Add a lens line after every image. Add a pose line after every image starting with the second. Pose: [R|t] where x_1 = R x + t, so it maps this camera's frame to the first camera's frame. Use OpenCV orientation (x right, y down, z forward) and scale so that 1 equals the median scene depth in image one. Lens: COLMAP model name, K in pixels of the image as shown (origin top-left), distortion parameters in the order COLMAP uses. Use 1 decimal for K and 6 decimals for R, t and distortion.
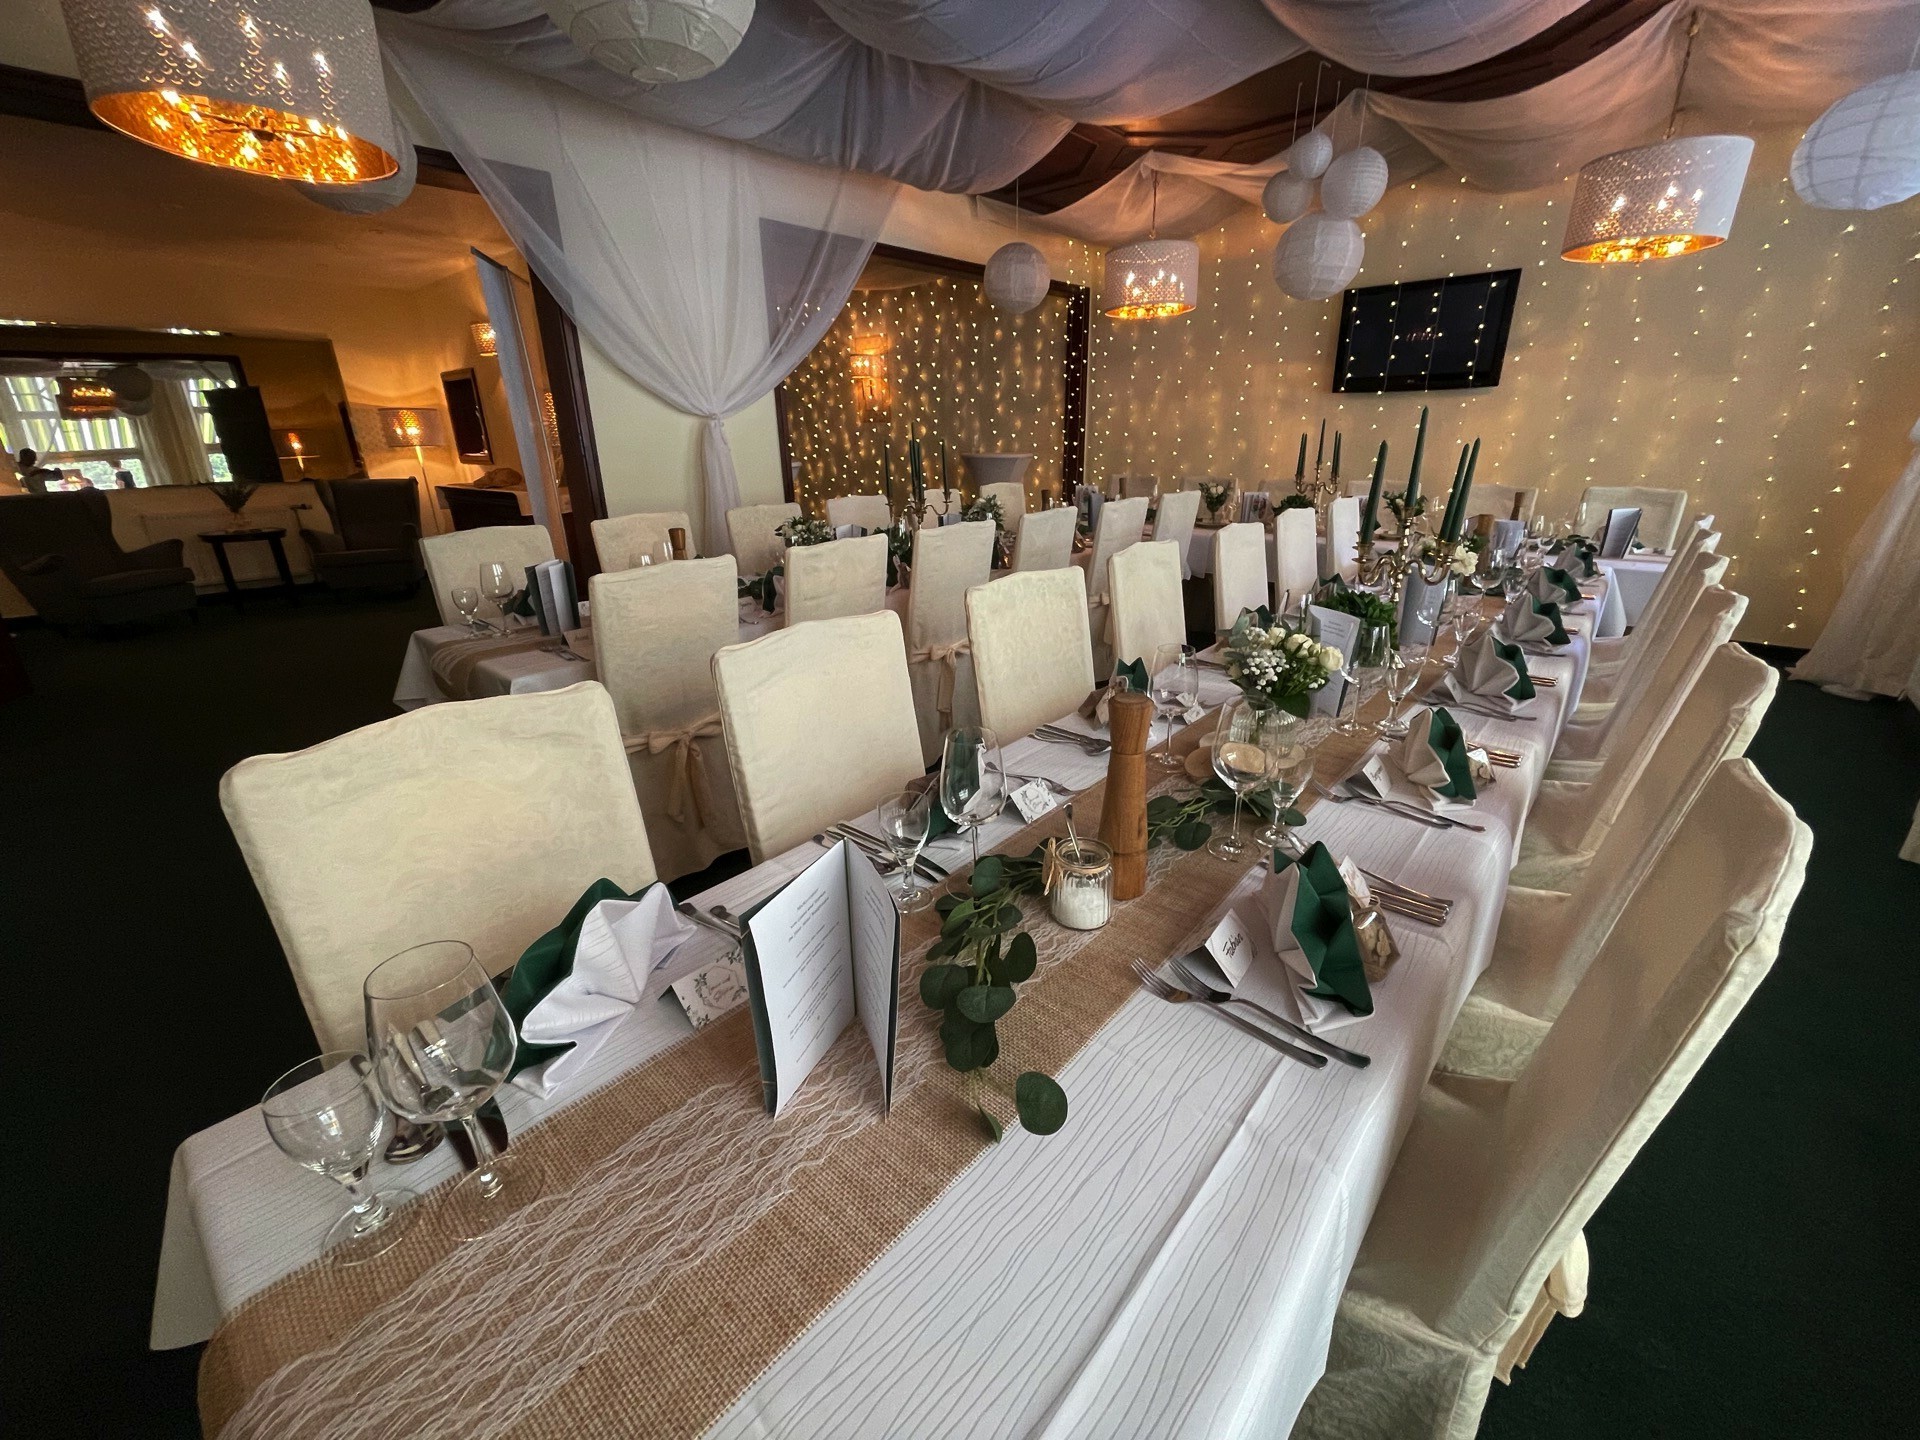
lens RADIAL K [[780.5, 0, 960.0], [0, 780.5, 720.0], [0, 0, 1]] dist [-0.003392, -0.000060]
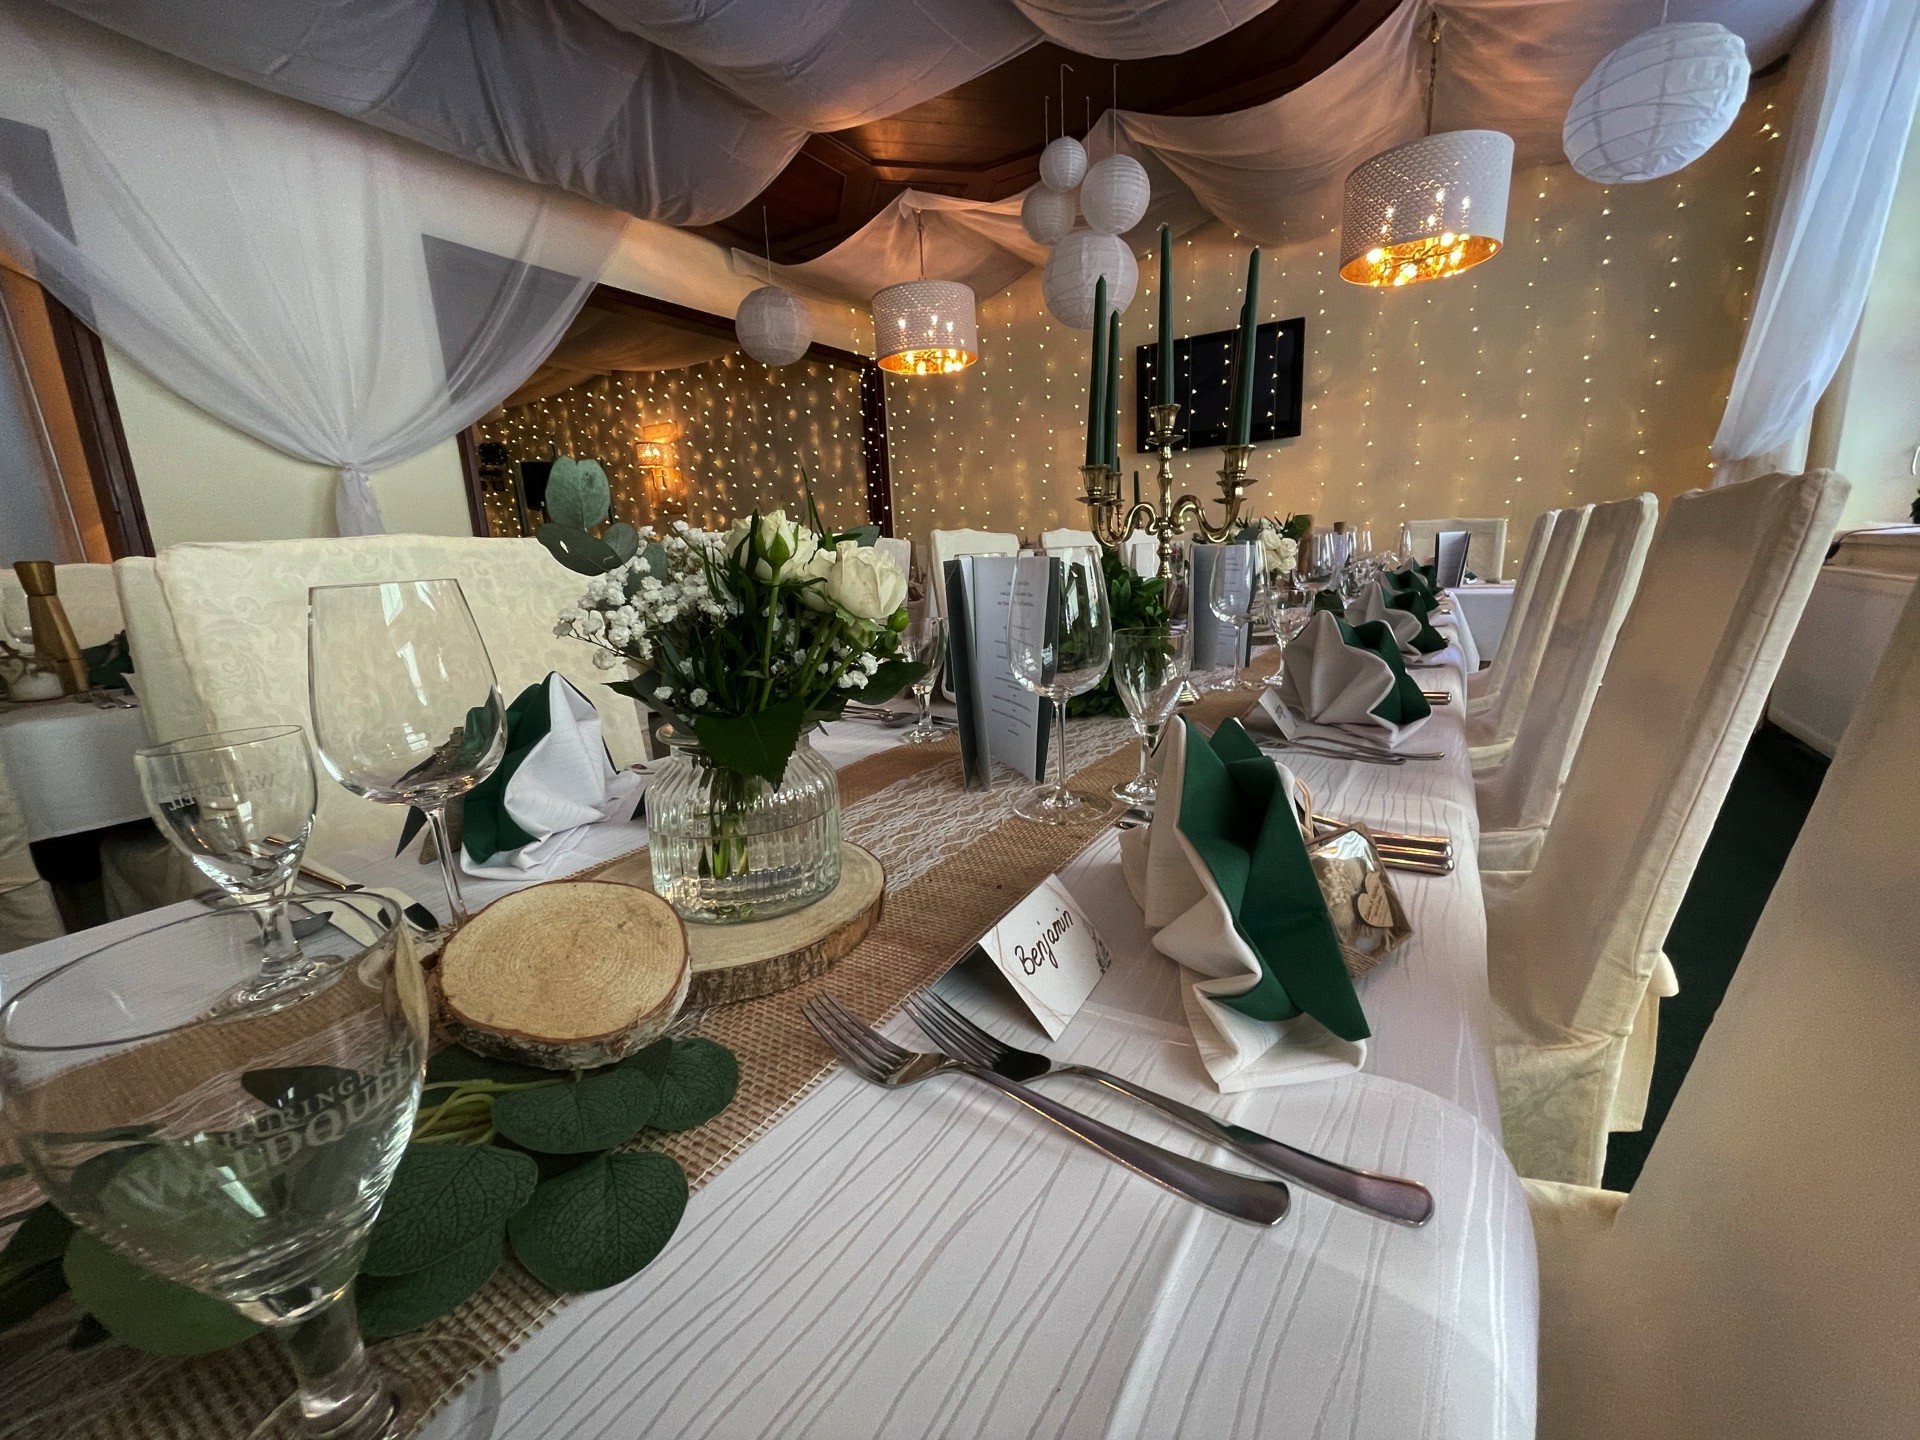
lens RADIAL K [[795.5, 0, 960.0], [0, 795.5, 720.0], [0, 0, 1]] dist [0.001435, 0.000110]
pose [[0.985295, -0.062648, 0.158963, 0.119038], [0.084561, 0.987222, -0.135064, 0.005682], [-0.148471, 0.146520, 0.978002, 0.180101]]
